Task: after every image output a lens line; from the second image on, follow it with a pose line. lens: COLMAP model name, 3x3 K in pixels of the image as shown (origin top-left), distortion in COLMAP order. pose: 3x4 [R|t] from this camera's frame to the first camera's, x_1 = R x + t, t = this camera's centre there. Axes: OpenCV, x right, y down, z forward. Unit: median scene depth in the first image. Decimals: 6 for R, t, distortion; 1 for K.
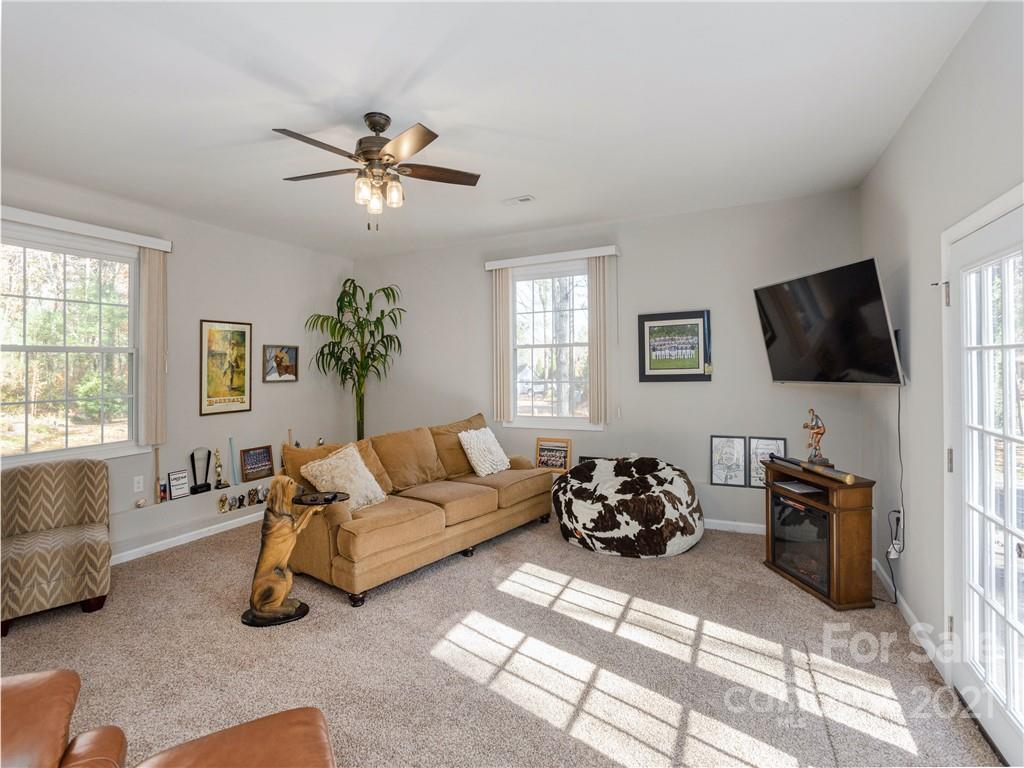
lens RADIAL K [[492.1, 0, 510.1], [0, 492.1, 359.3], [0, 0, 1]] dist [-0.002708, 0.000261]
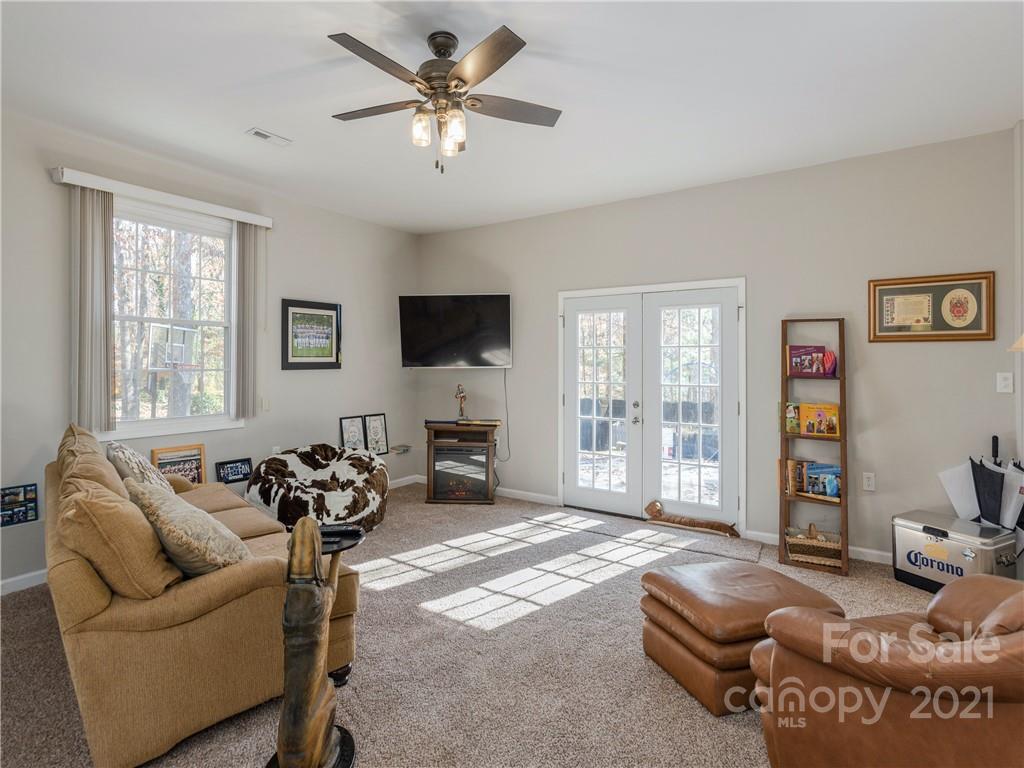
lens RADIAL K [[492.1, 0, 510.1], [0, 492.1, 359.3], [0, 0, 1]] dist [-0.002708, 0.000261]
pose [[0.173896, 0.025662, 0.984430, -0.623532], [-0.020201, 0.999543, -0.022487, 0.040697], [-0.984557, -0.015976, 0.174335, 0.430686]]
